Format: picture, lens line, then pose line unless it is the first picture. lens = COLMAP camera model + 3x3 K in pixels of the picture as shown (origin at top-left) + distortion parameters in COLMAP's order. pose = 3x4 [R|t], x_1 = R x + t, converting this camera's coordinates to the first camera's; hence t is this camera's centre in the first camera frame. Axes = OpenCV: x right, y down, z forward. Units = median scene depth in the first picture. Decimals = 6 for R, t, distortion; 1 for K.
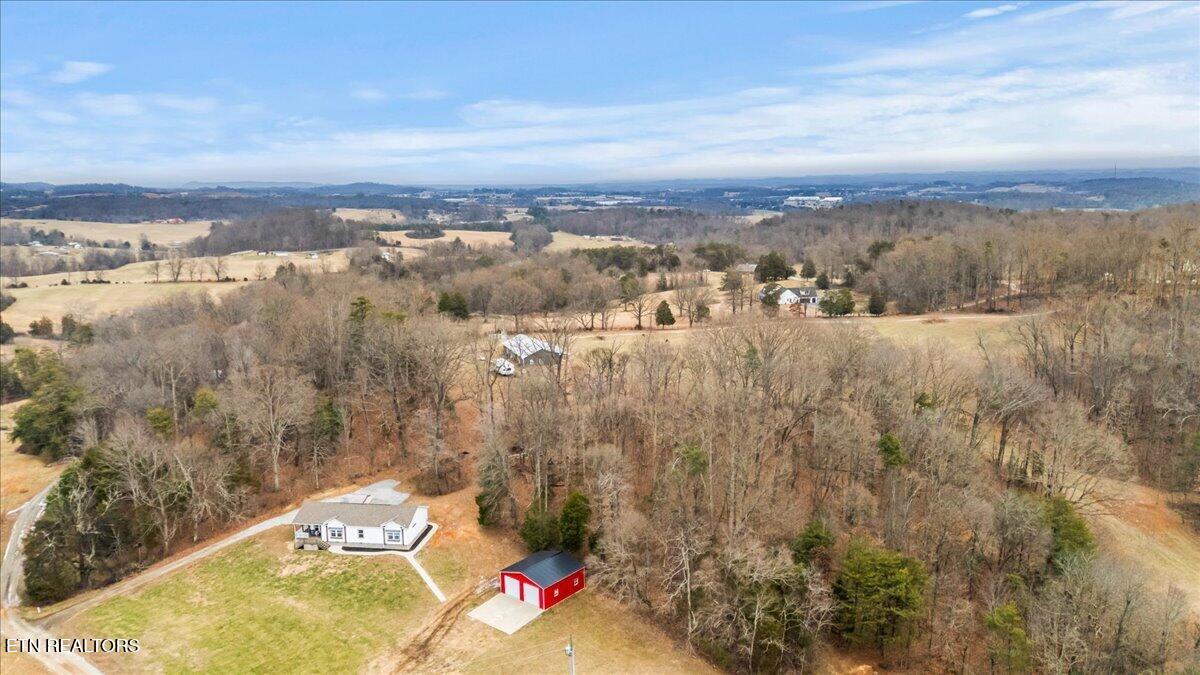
lens RADIAL K [[865.2, 0, 590.1], [0, 865.2, 335.9], [0, 0, 1]] dist [0.071390, -0.043699]
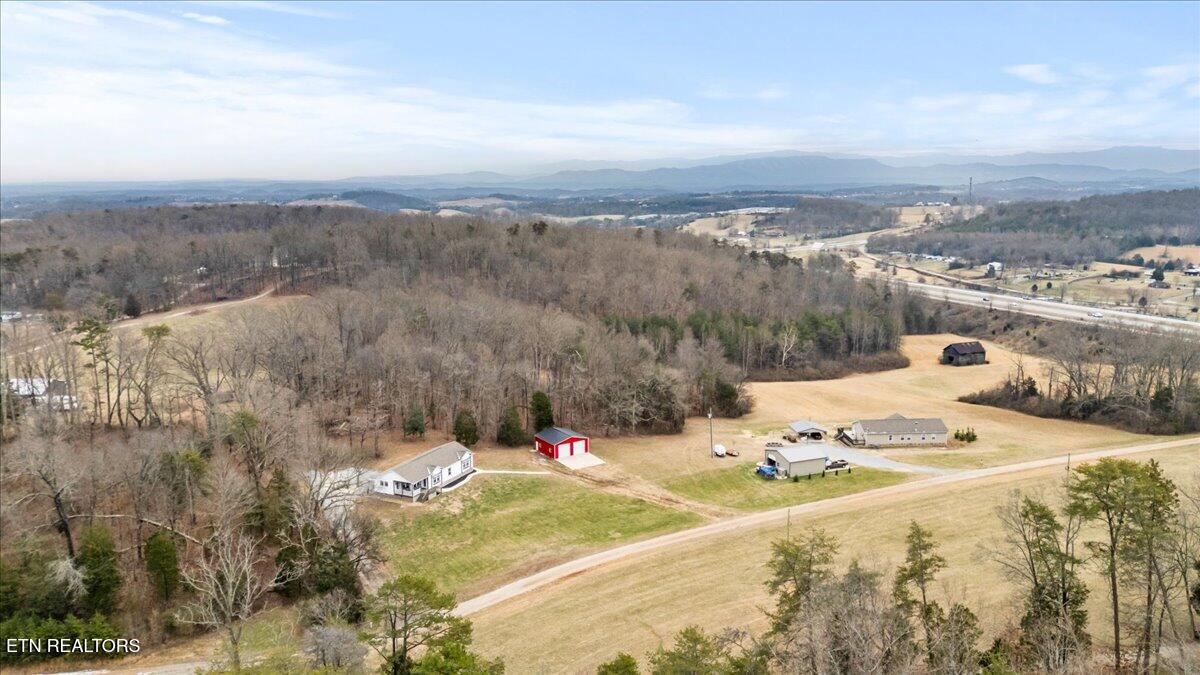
lens RADIAL K [[865.2, 0, 599.7], [0, 865.2, 337.8], [0, 0, 1]] dist [0.071390, -0.043699]
pose [[0.284330, -0.155728, 0.945994, -1.437317], [0.172191, 0.978970, 0.109402, -0.053460], [-0.943137, 0.131786, 0.305165, 0.457504]]
